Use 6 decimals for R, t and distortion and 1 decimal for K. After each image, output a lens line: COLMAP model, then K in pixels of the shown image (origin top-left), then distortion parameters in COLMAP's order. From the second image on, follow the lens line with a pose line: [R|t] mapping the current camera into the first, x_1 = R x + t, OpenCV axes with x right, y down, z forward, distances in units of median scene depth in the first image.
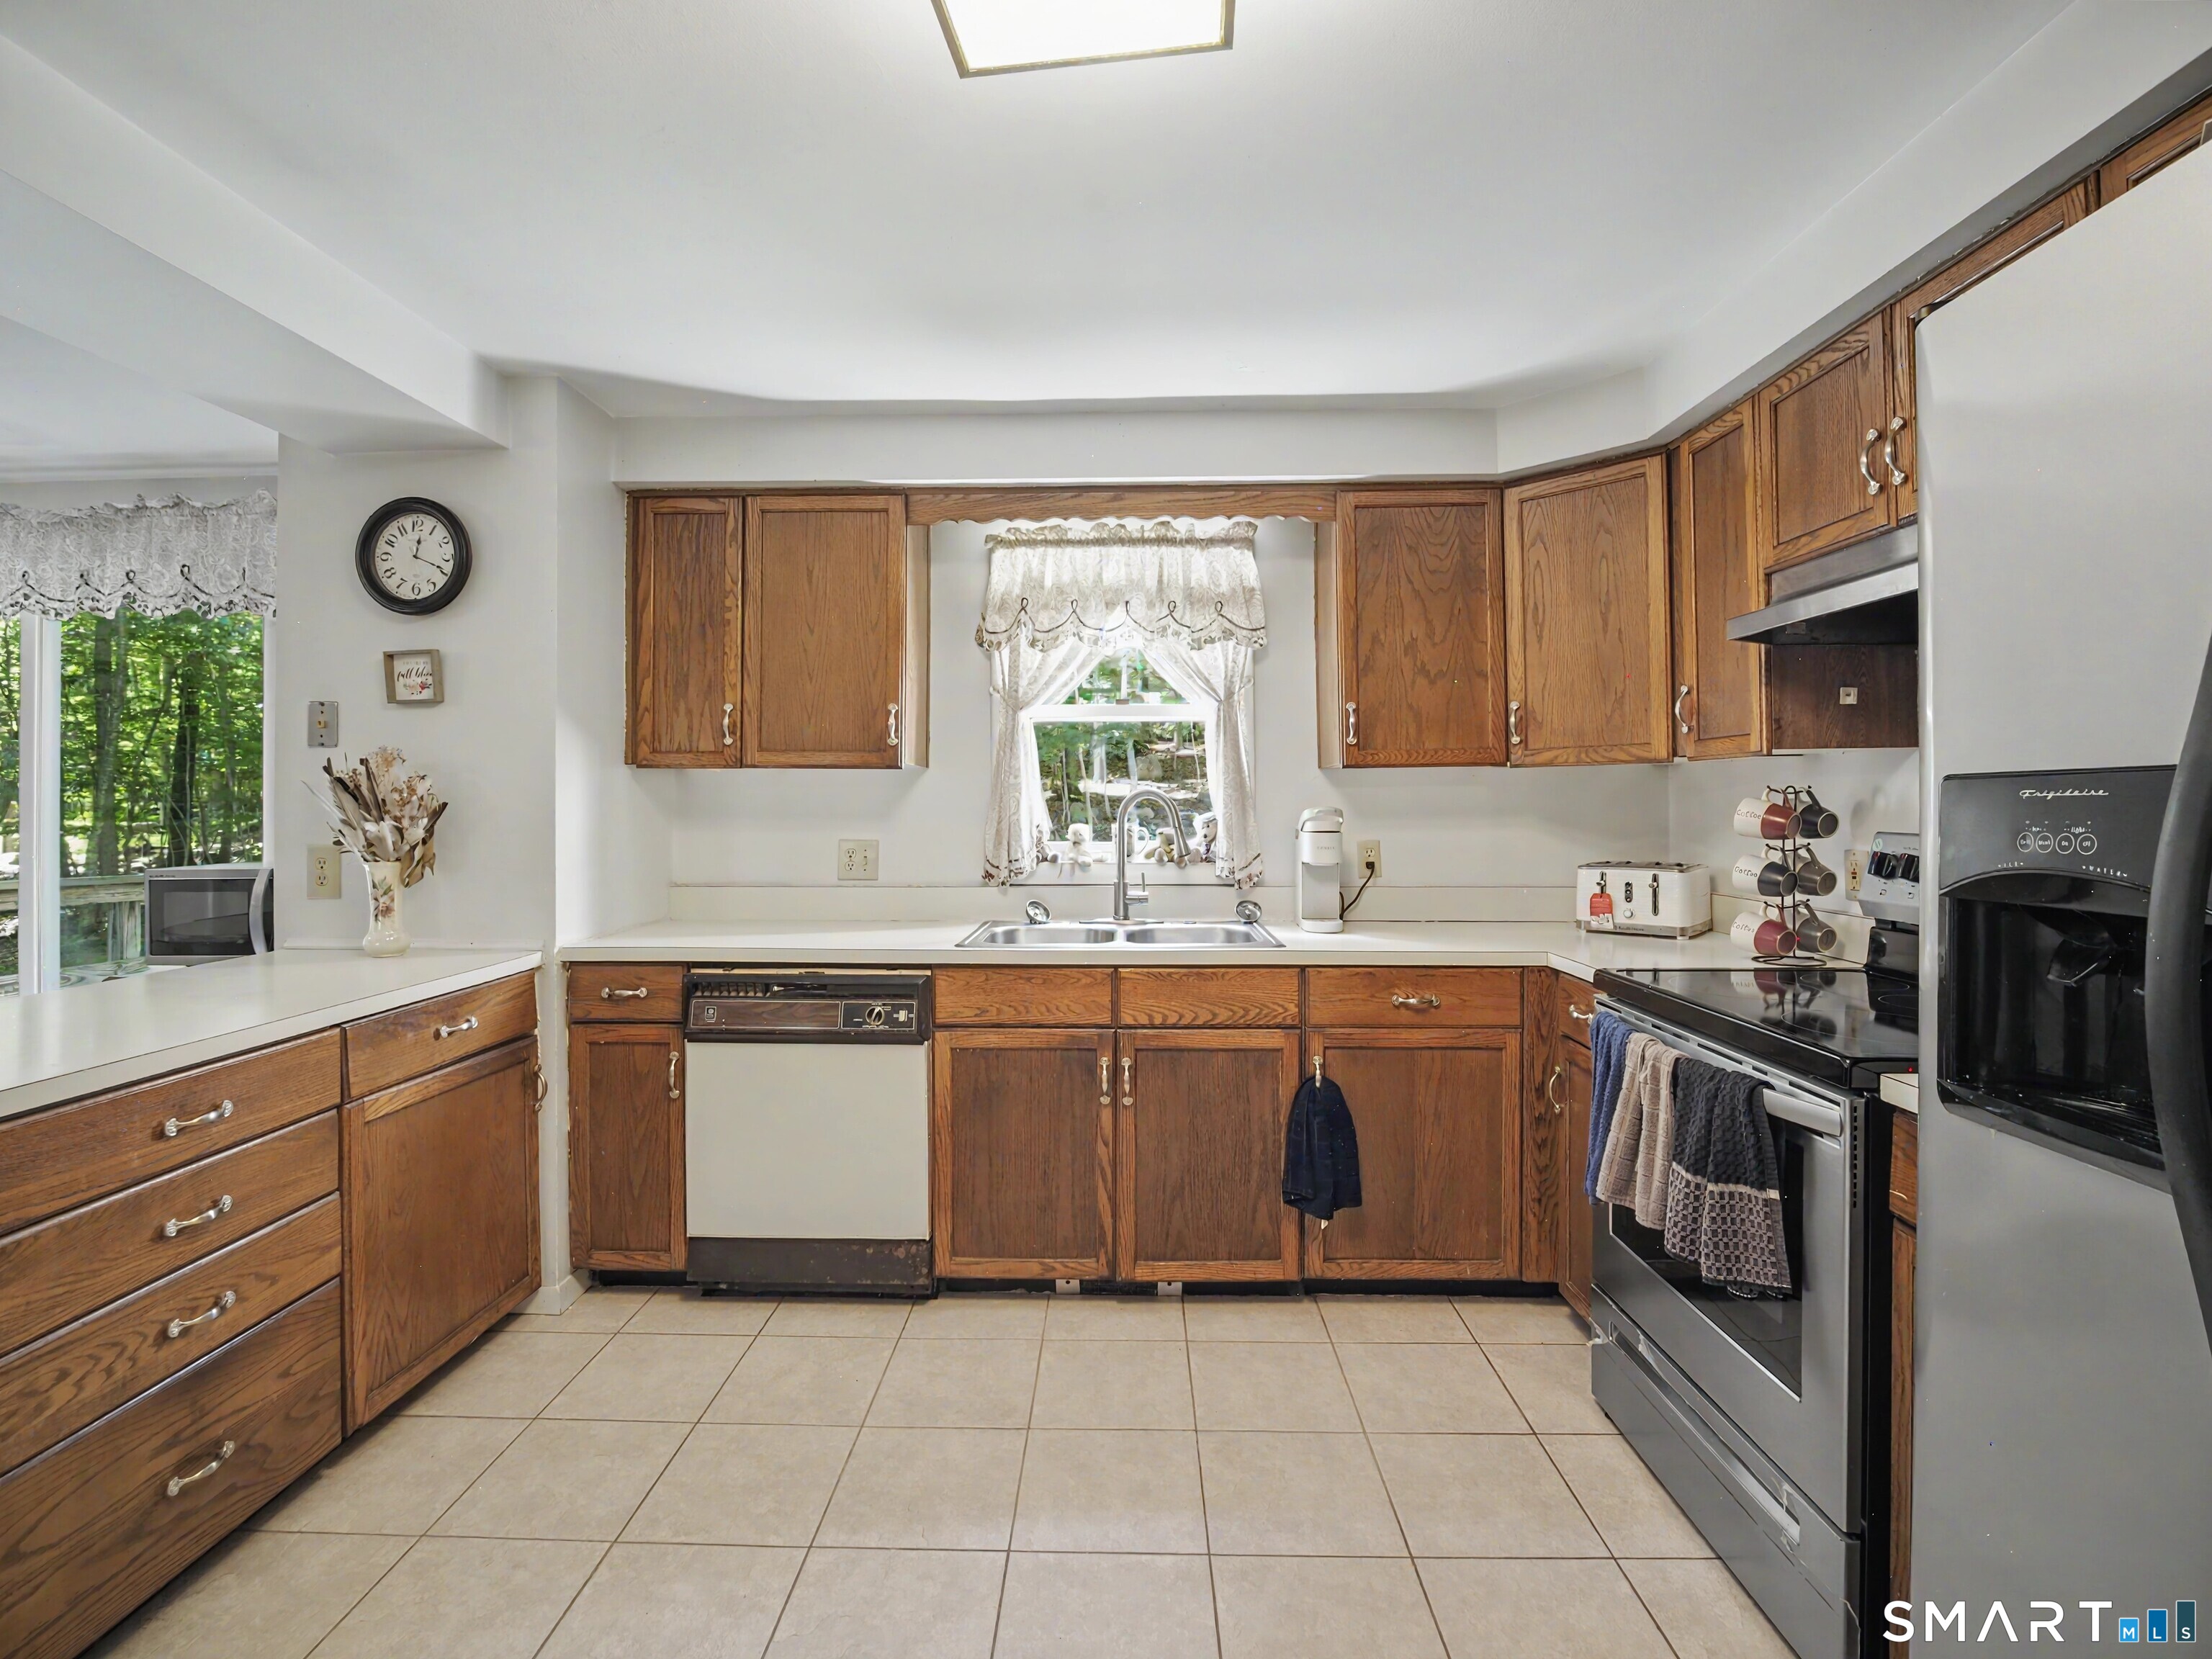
lens RADIAL K [[1022.0, 0, 1099.2], [0, 1022.0, 797.4], [0, 0, 1]] dist [-0.021149, 0.000367]
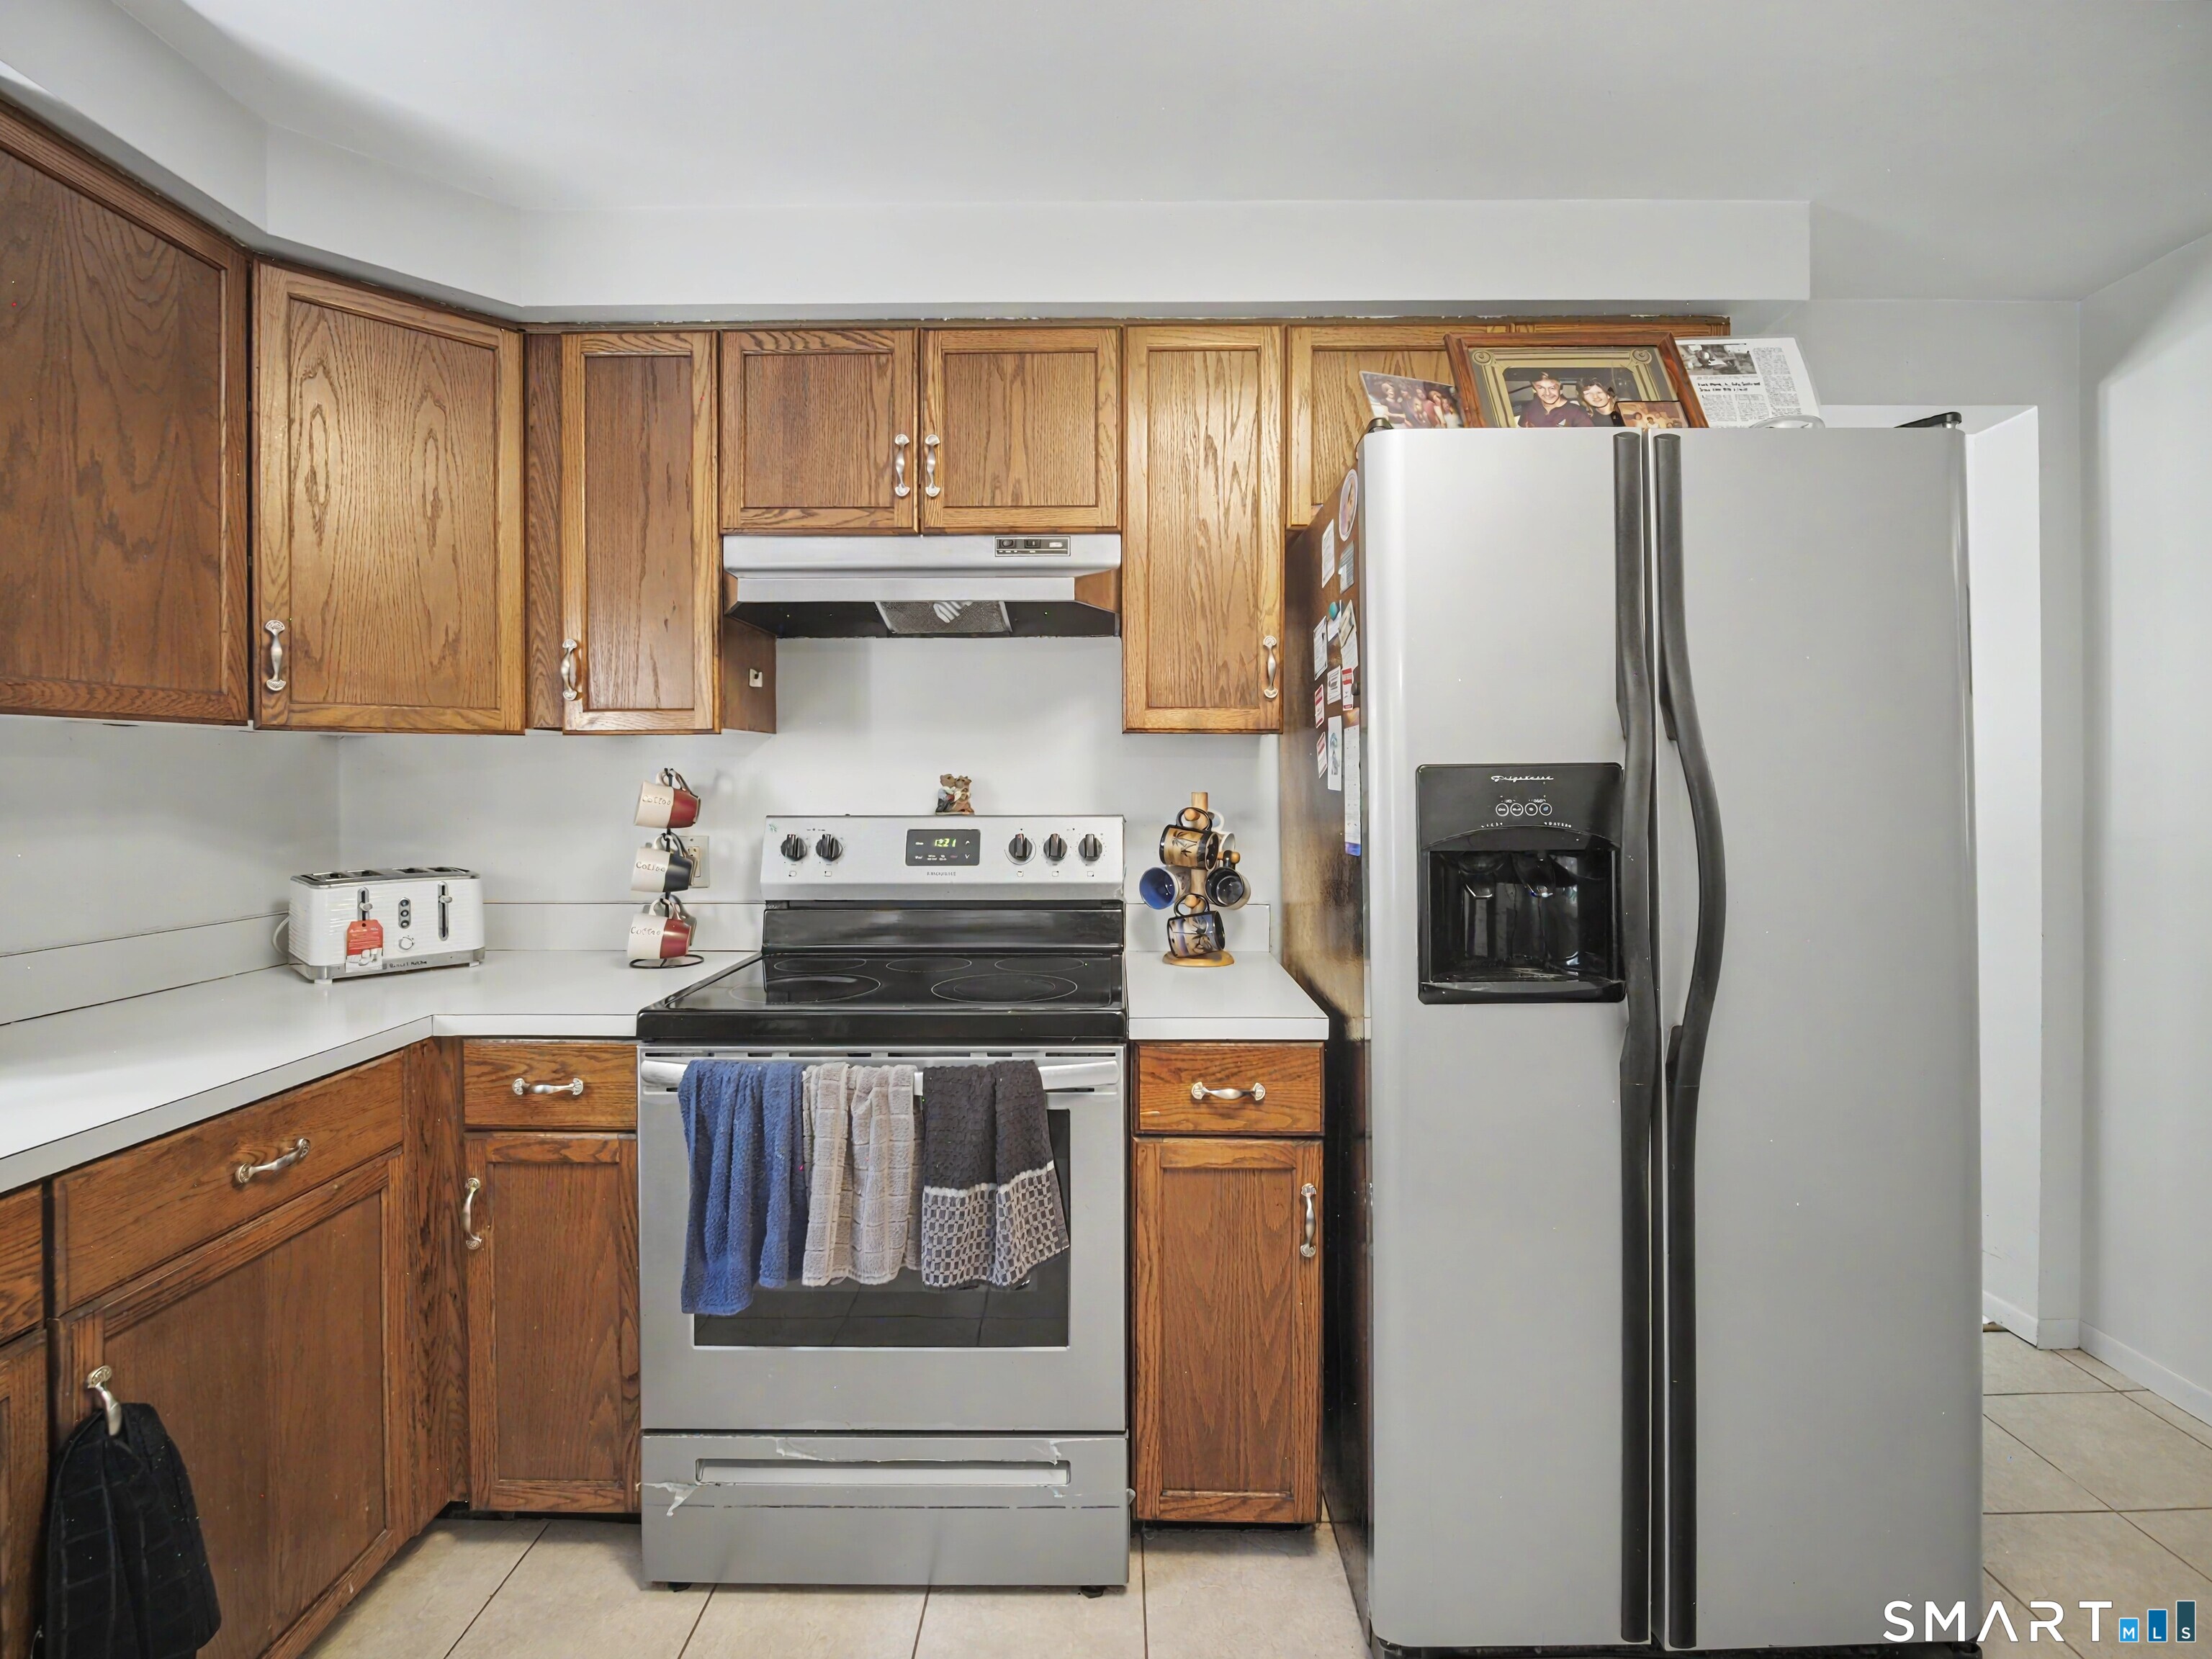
lens RADIAL K [[1022.0, 0, 1122.5], [0, 1022.0, 782.2], [0, 0, 1]] dist [-0.021149, 0.000367]
pose [[-0.026271, 0.003742, 0.999648, -0.199733], [-0.001800, 0.999991, -0.003790, 0.002870], [-0.999653, -0.001899, -0.026264, 0.511224]]
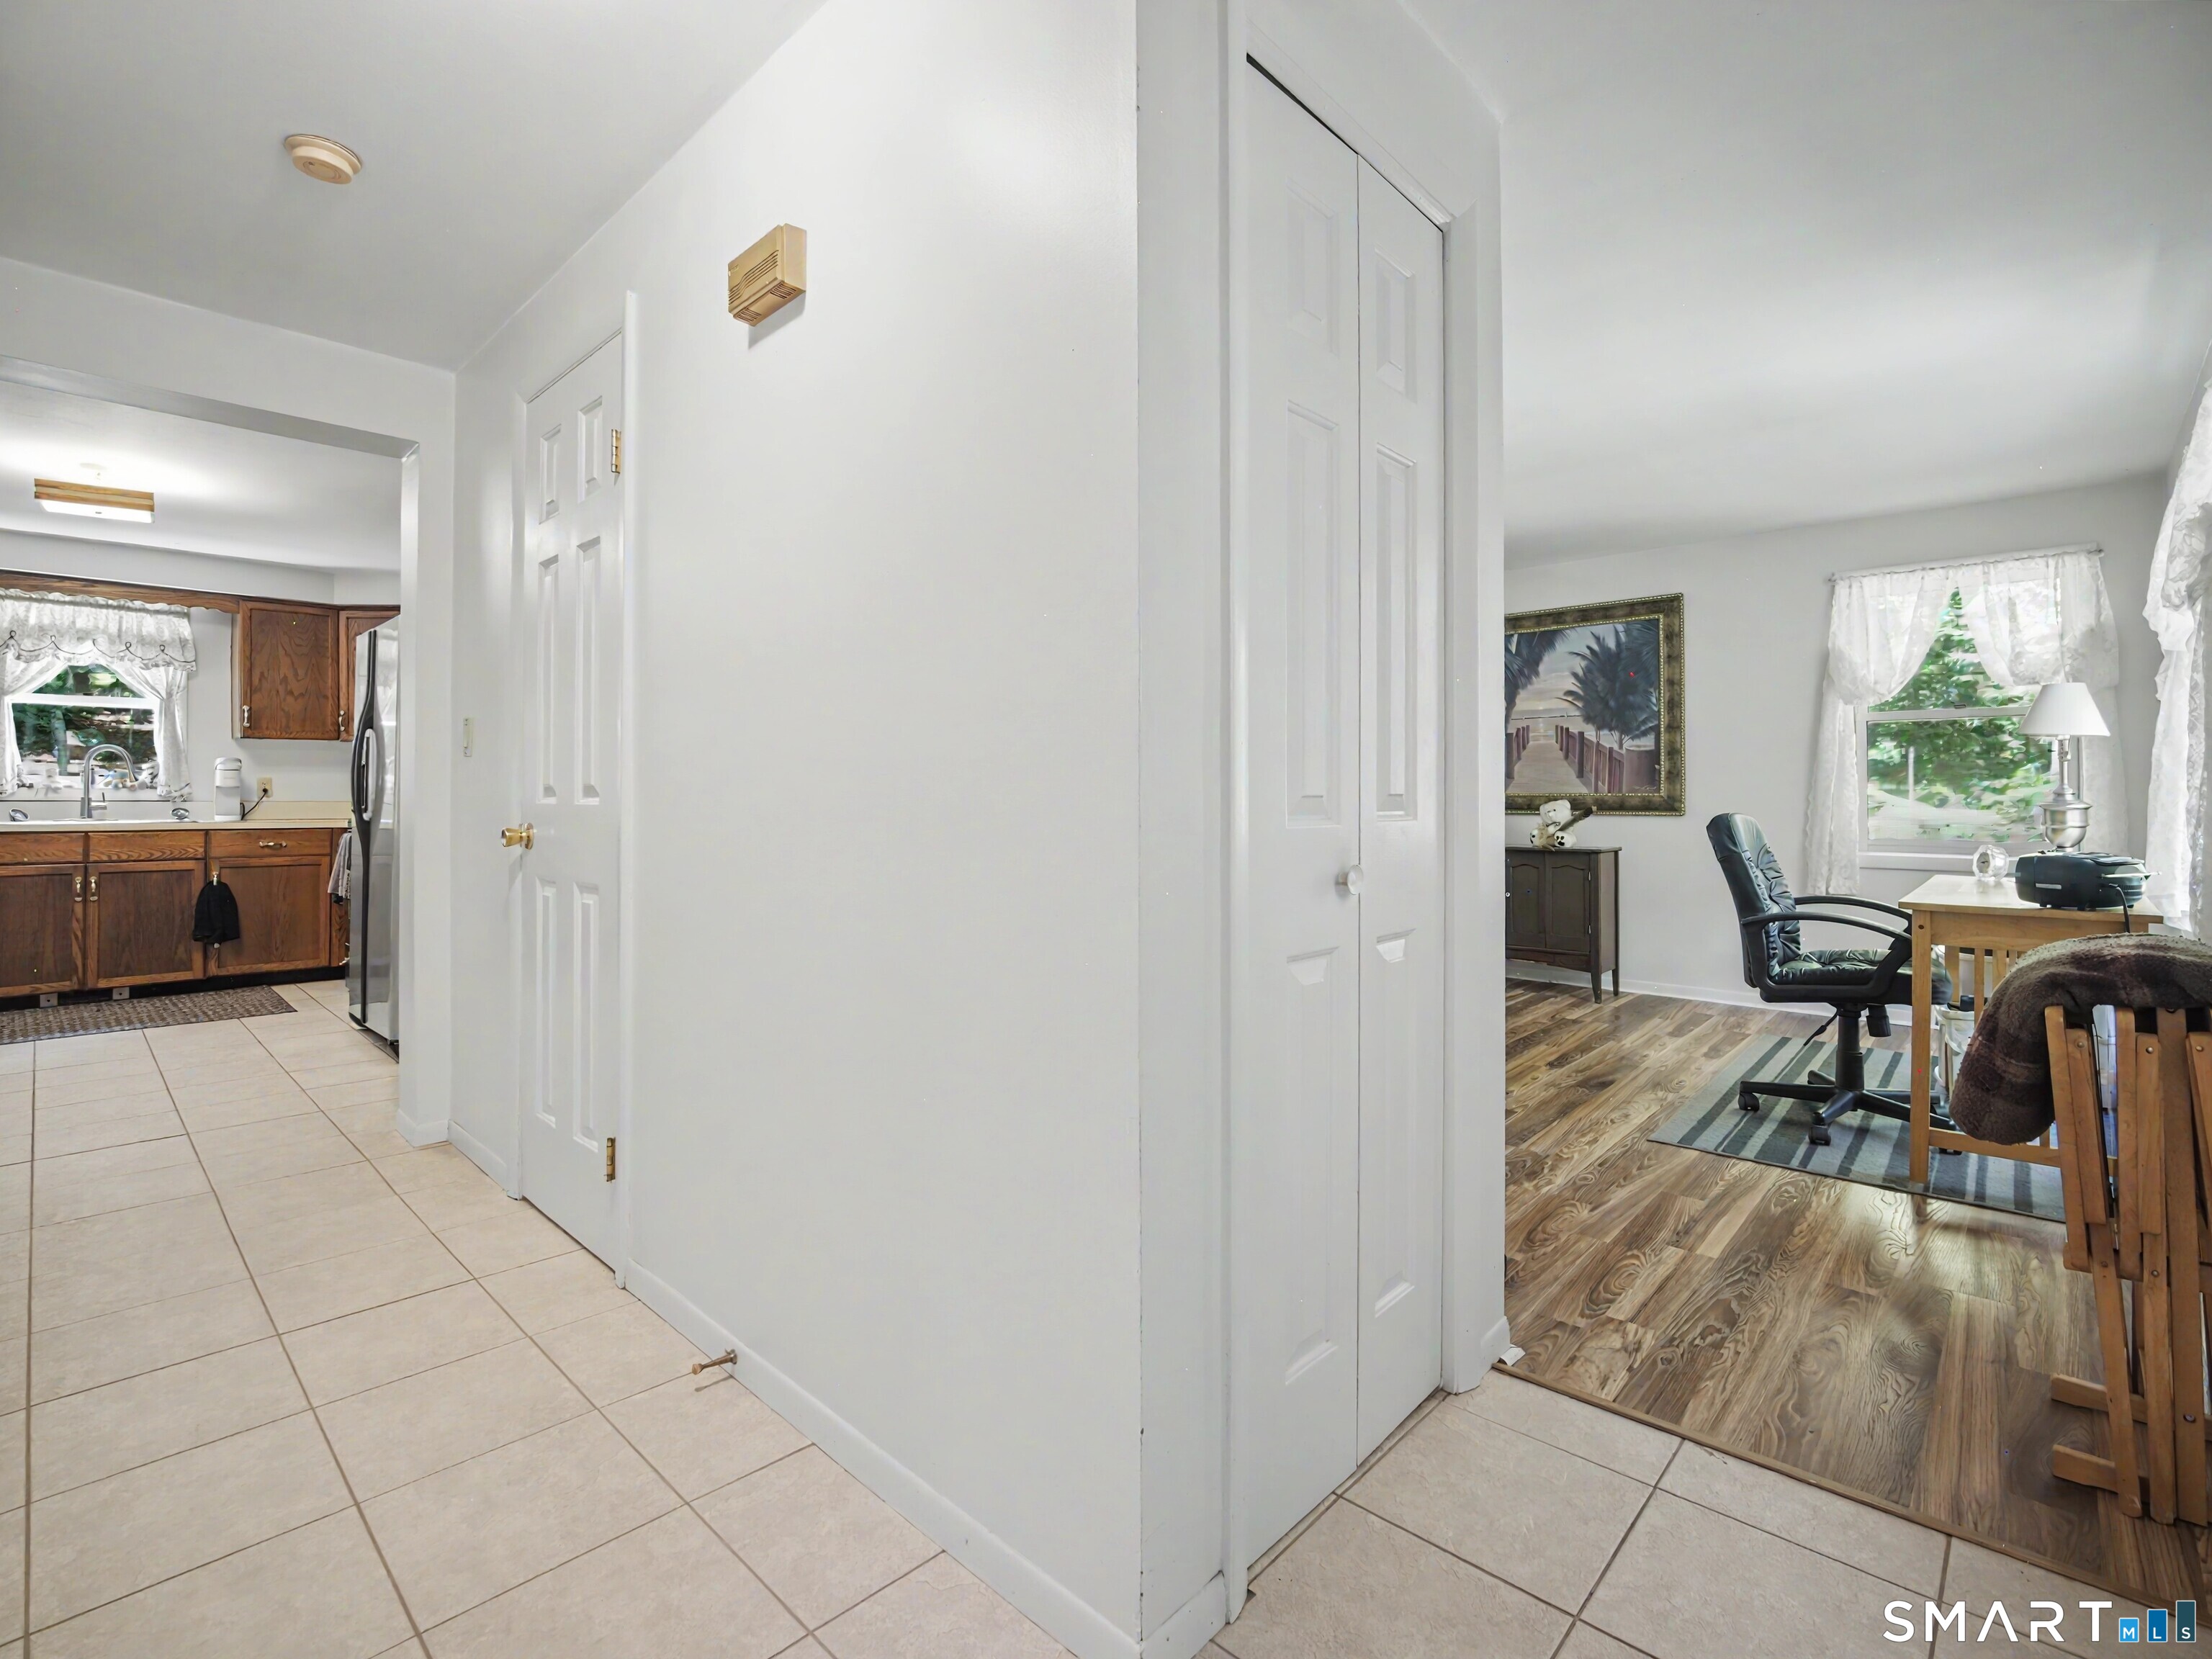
lens RADIAL K [[1022.0, 0, 1103.4], [0, 1022.0, 780.9], [0, 0, 1]] dist [-0.021149, 0.000367]
pose [[0.663475, 0.014939, 0.748049, -0.115232], [-0.002808, 0.999843, -0.017477, 0.085816], [-0.748193, 0.009495, 0.663413, -1.594474]]
